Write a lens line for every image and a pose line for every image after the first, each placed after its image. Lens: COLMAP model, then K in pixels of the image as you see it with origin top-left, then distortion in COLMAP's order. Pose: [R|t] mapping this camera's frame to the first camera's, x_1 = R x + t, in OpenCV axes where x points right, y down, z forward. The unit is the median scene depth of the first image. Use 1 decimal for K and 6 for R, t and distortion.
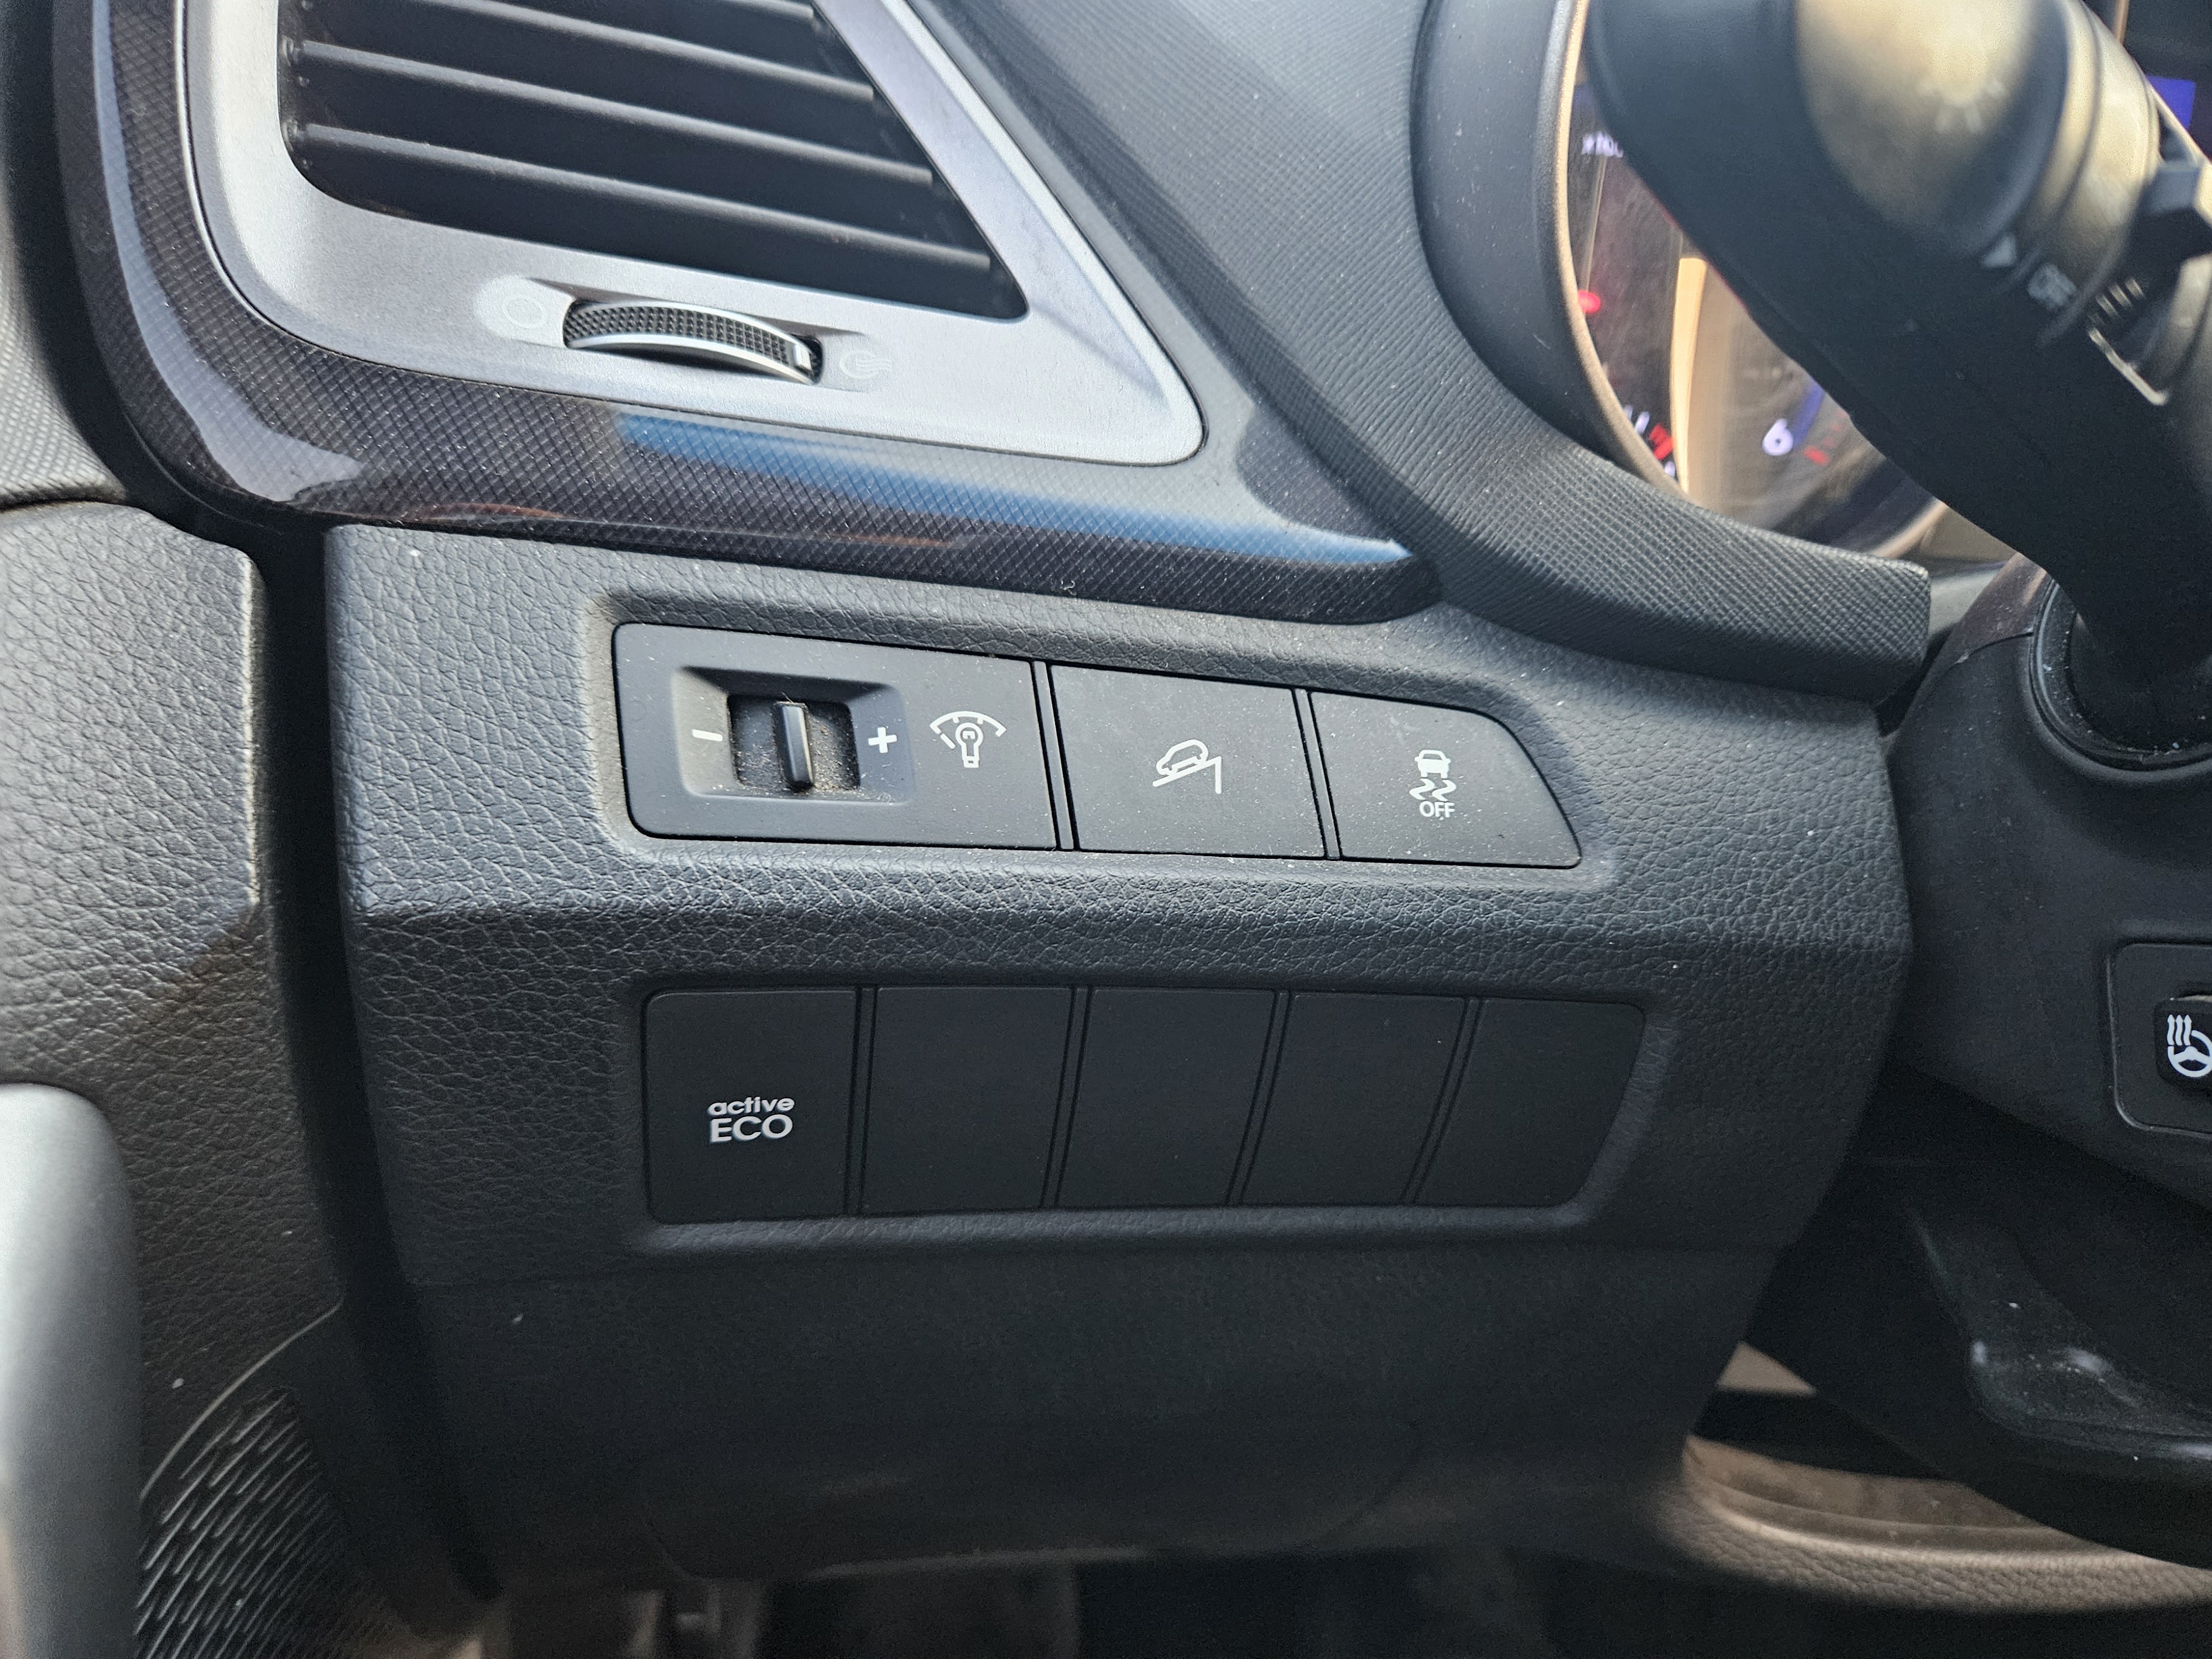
lens RADIAL K [[1563.2, 0, 1104.3], [0, 1563.2, 851.4], [0, 0, 1]] dist [0.016322, -0.032938]
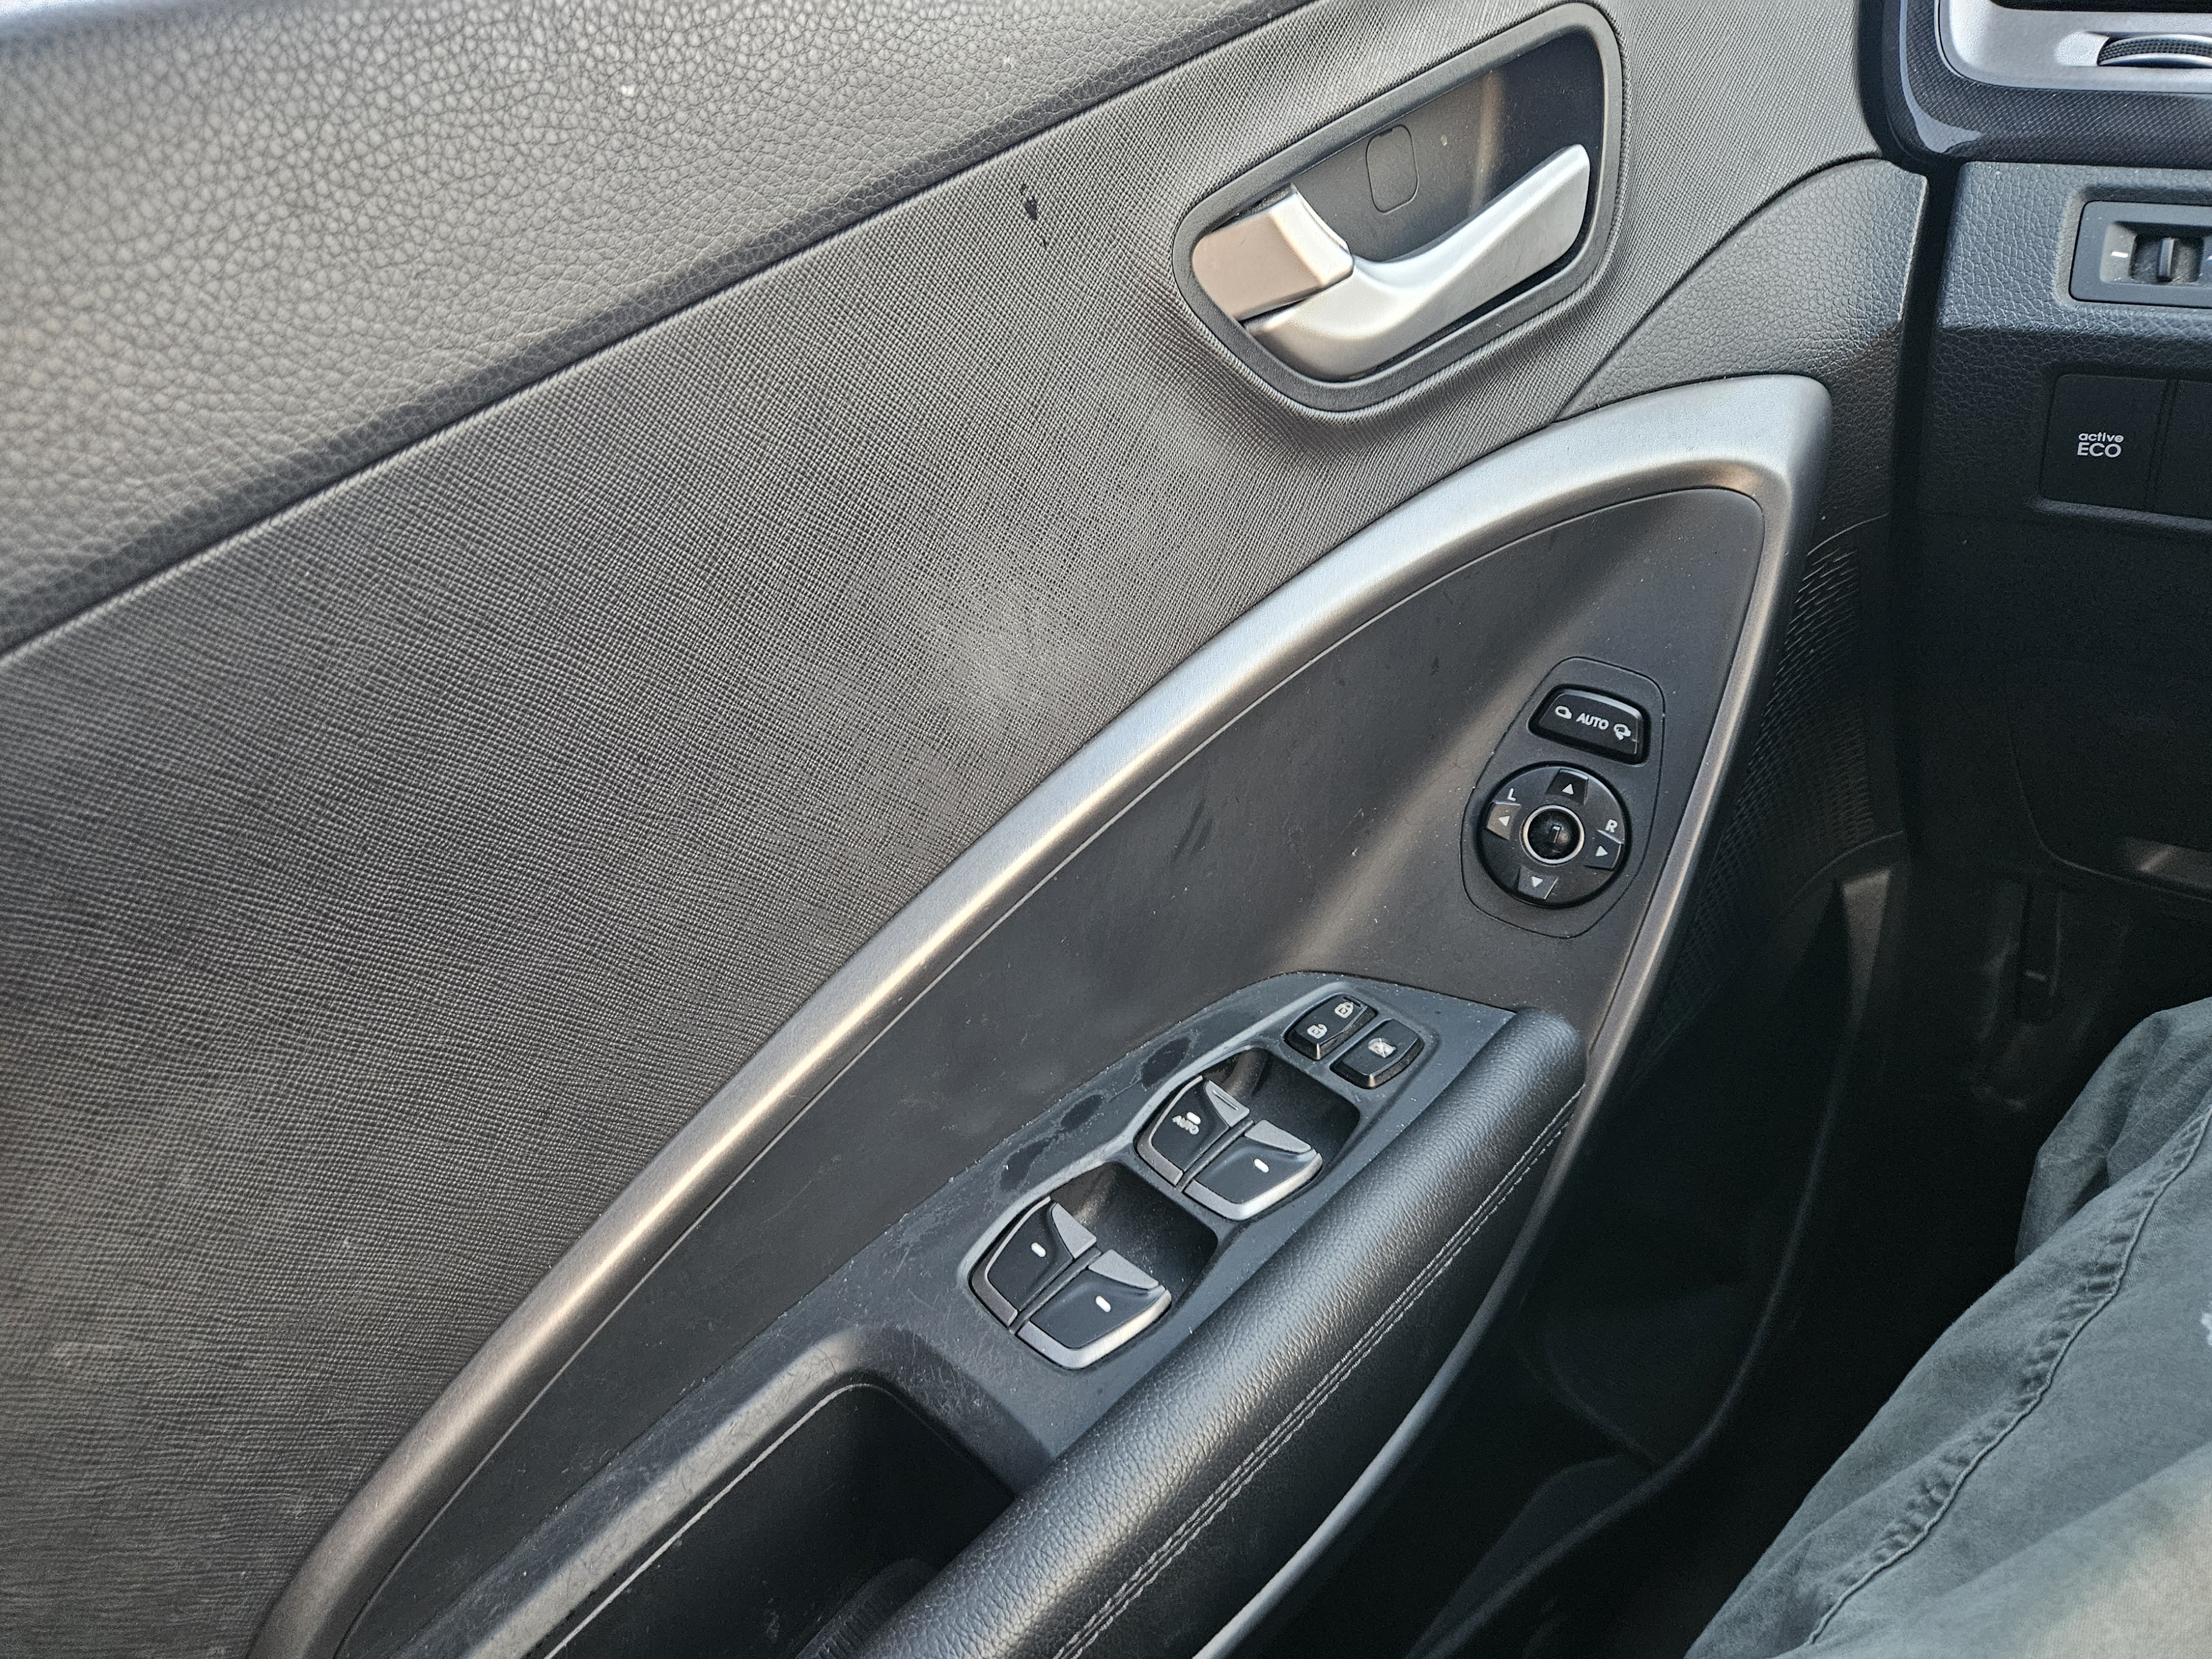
lens RADIAL K [[1521.1, 0, 1099.7], [0, 1521.1, 807.3], [0, 0, 1]] dist [0.027845, -0.028356]
pose [[0.602761, 0.253510, -0.756579, 0.710714], [-0.096909, 0.964427, 0.245947, 0.286514], [0.792015, -0.074928, 0.605886, -1.496488]]
